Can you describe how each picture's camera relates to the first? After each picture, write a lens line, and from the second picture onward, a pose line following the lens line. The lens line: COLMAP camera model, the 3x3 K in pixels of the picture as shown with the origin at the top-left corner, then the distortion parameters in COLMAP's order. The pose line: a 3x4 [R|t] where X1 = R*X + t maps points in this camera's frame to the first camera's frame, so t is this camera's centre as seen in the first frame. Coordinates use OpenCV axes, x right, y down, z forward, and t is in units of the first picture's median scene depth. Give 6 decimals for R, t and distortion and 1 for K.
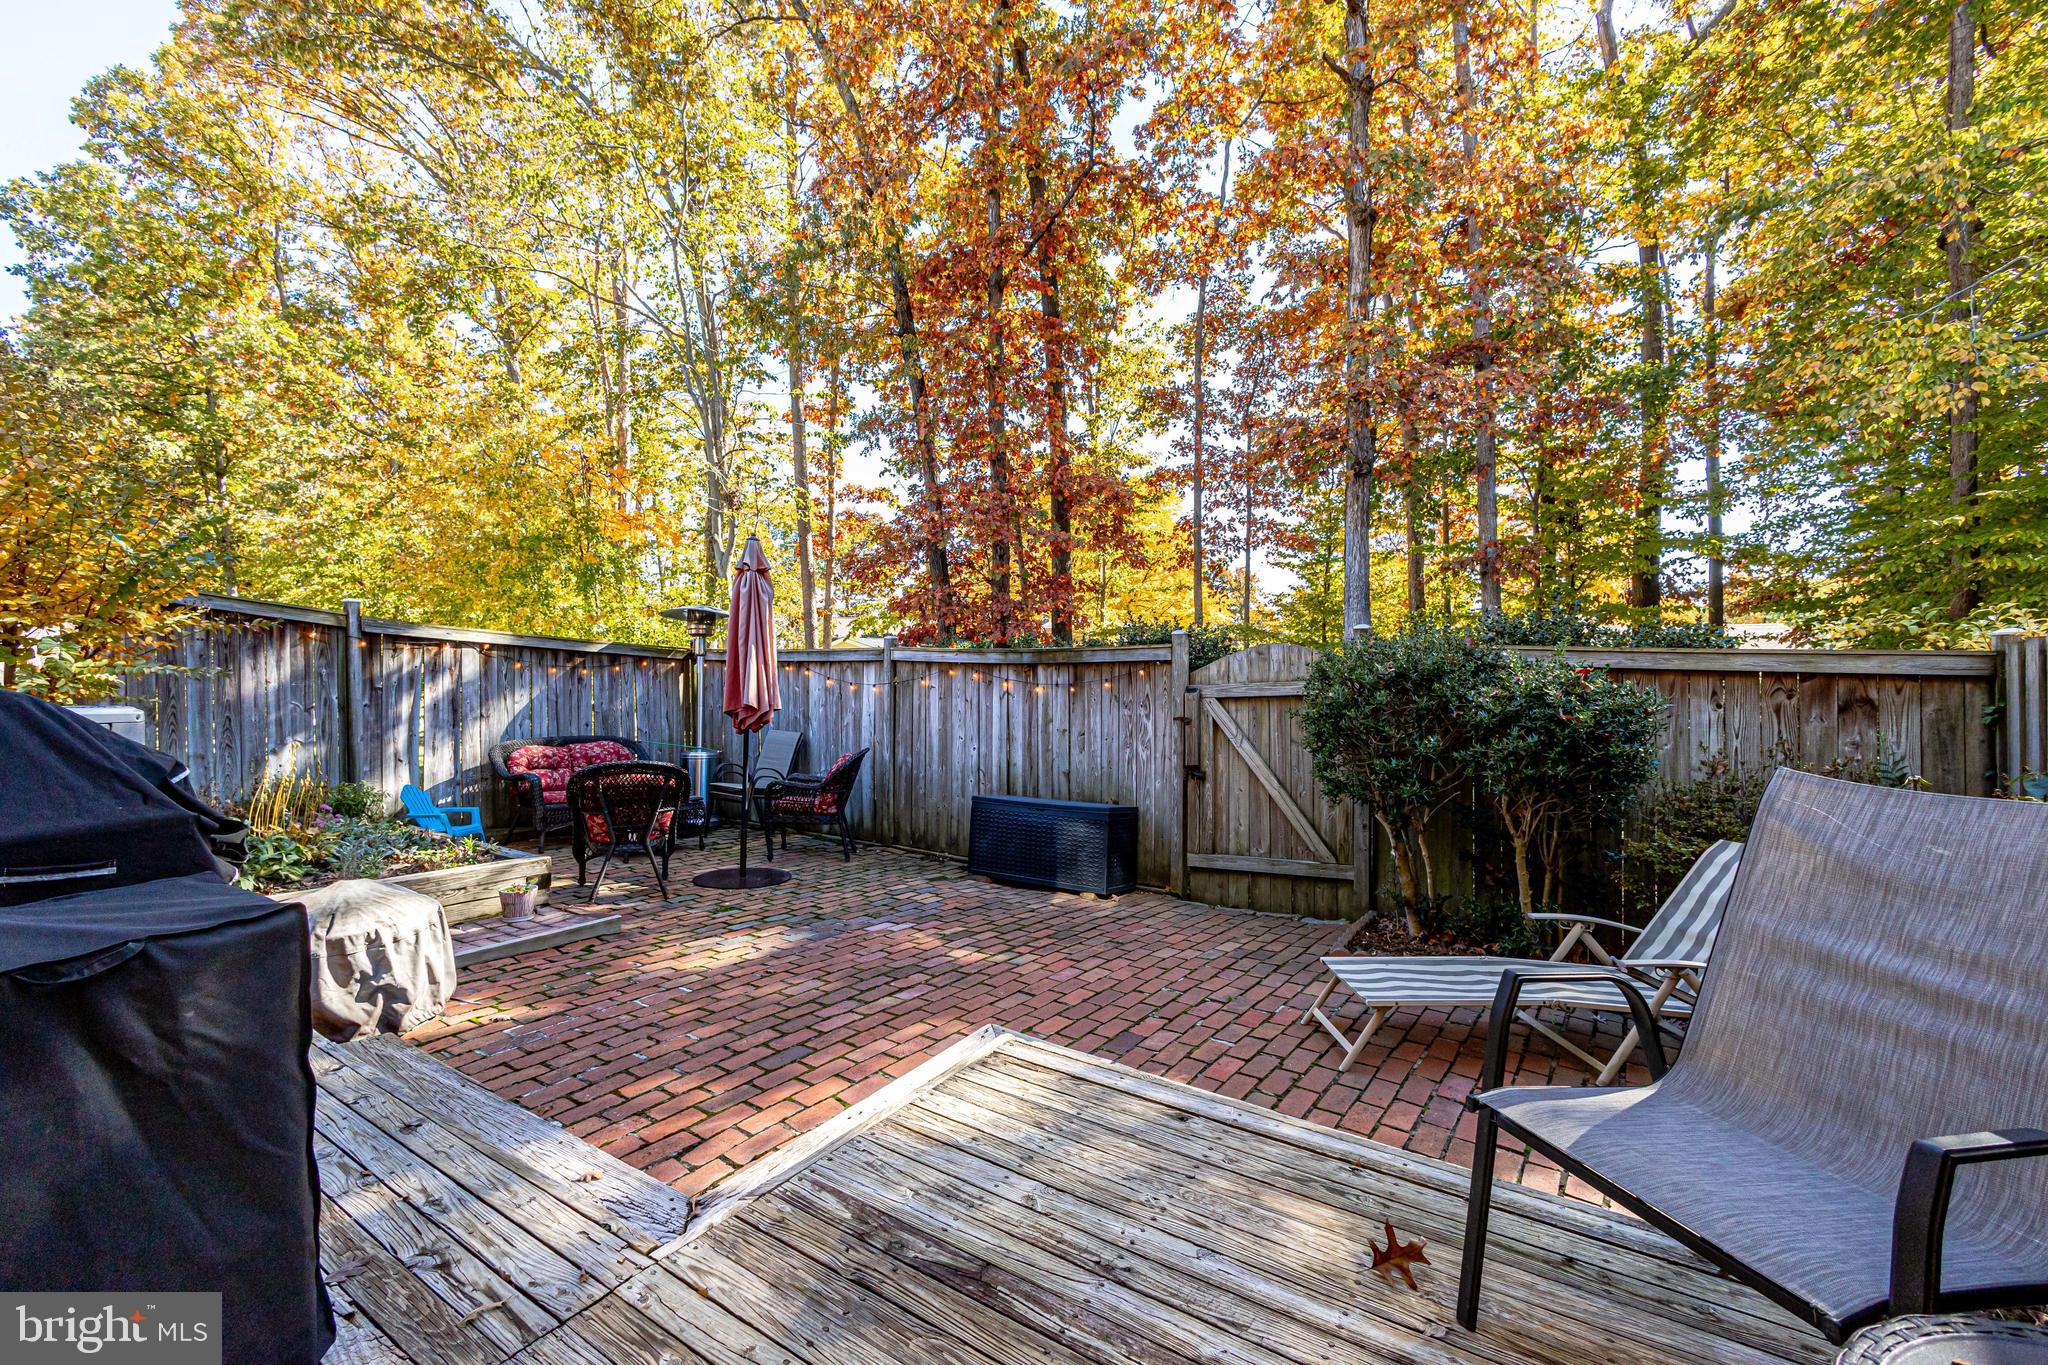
lens RADIAL K [[868.7, 0, 1030.3], [0, 868.7, 689.7], [0, 0, 1]] dist [-0.004805, 0.000122]
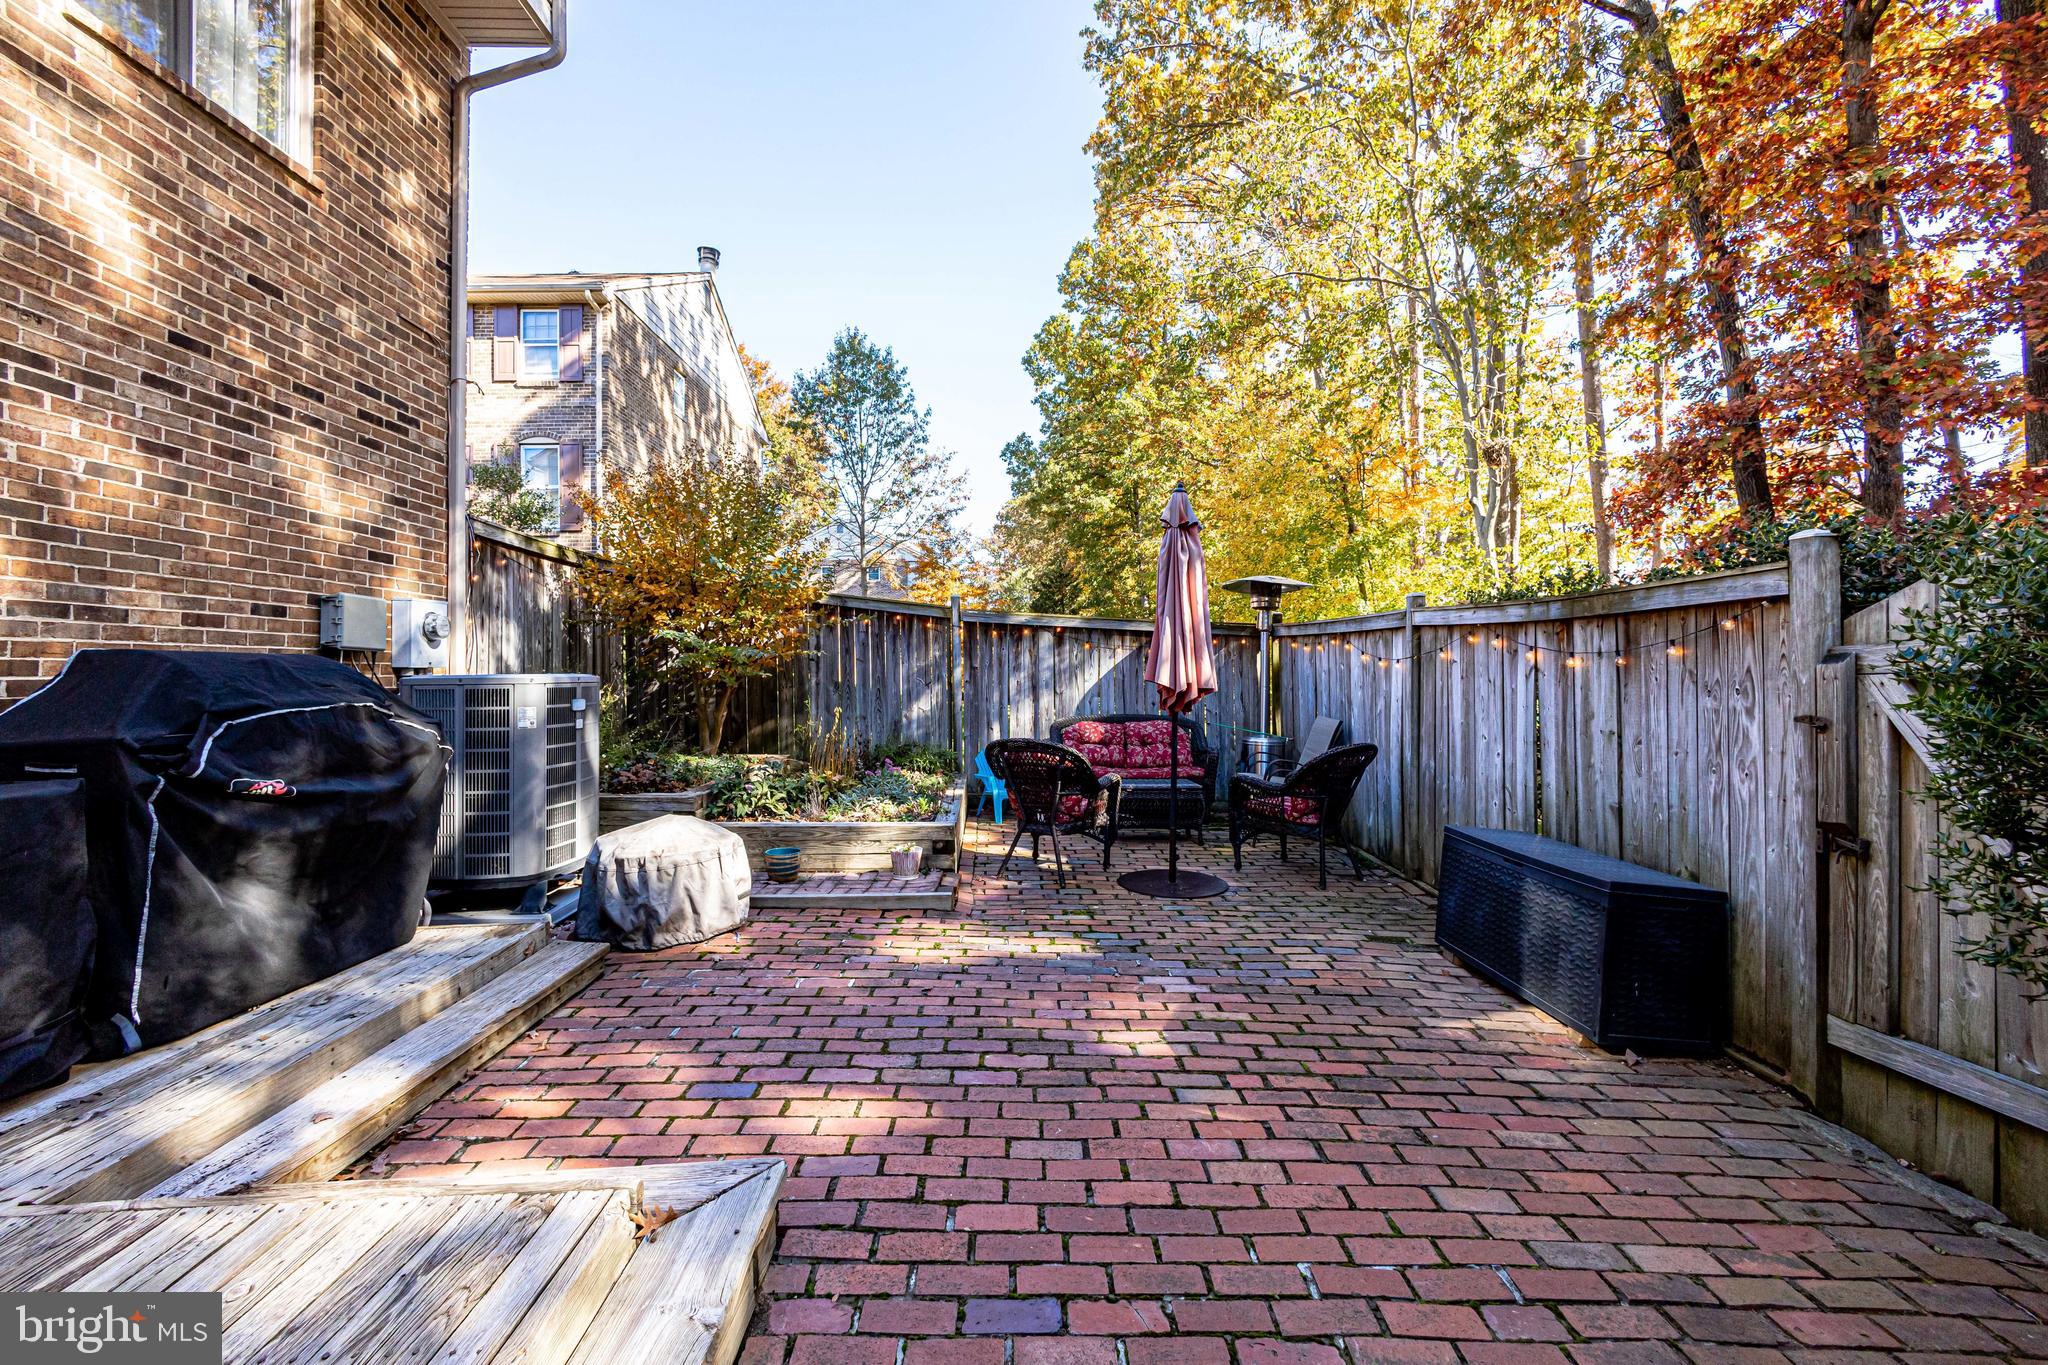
lens RADIAL K [[868.7, 0, 1023.1], [0, 868.7, 668.7], [0, 0, 1]] dist [-0.004805, 0.000122]
pose [[0.585669, -0.006328, -0.810526, 0.292423], [-0.001534, 0.999959, -0.008915, 0.011163], [0.810549, 0.006465, 0.585635, 0.379111]]
